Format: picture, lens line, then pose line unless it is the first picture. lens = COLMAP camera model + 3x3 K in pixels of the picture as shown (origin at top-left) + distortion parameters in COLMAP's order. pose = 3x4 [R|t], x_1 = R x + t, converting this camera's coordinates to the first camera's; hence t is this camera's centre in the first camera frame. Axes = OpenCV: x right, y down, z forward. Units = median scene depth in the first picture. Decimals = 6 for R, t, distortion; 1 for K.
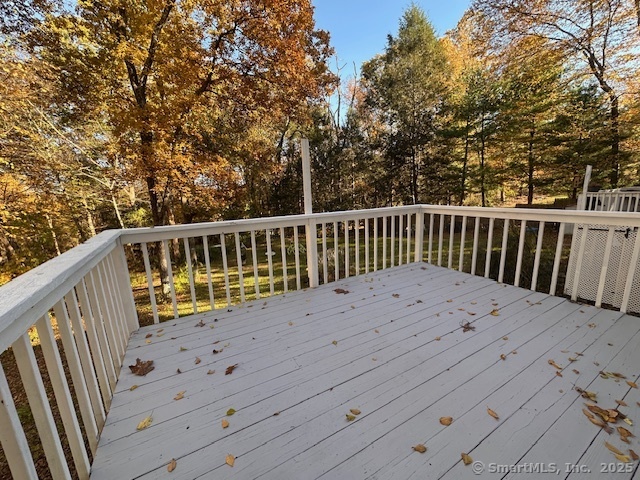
lens RADIAL K [[257.0, 0, 320.6], [0, 257.0, 242.3], [0, 0, 1]] dist [0.002965, 0.000188]
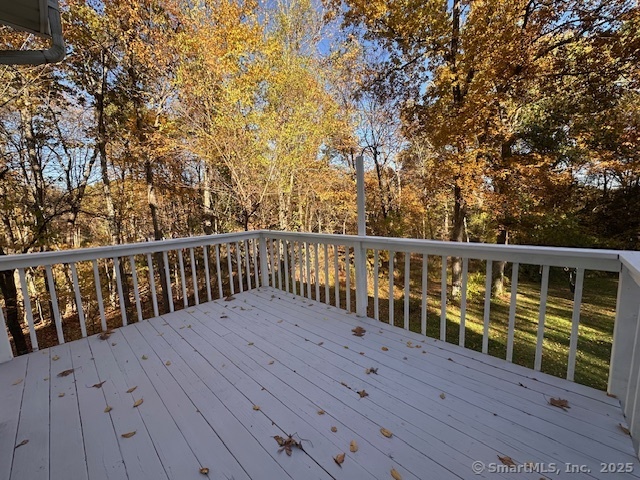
lens RADIAL K [[257.0, 0, 320.1], [0, 257.0, 241.2], [0, 0, 1]] dist [0.002965, 0.000188]
pose [[0.284397, 0.152369, -0.946521, 0.797151], [-0.163065, 0.980591, 0.108858, -0.170621], [0.944737, 0.123386, 0.303723, 0.586931]]
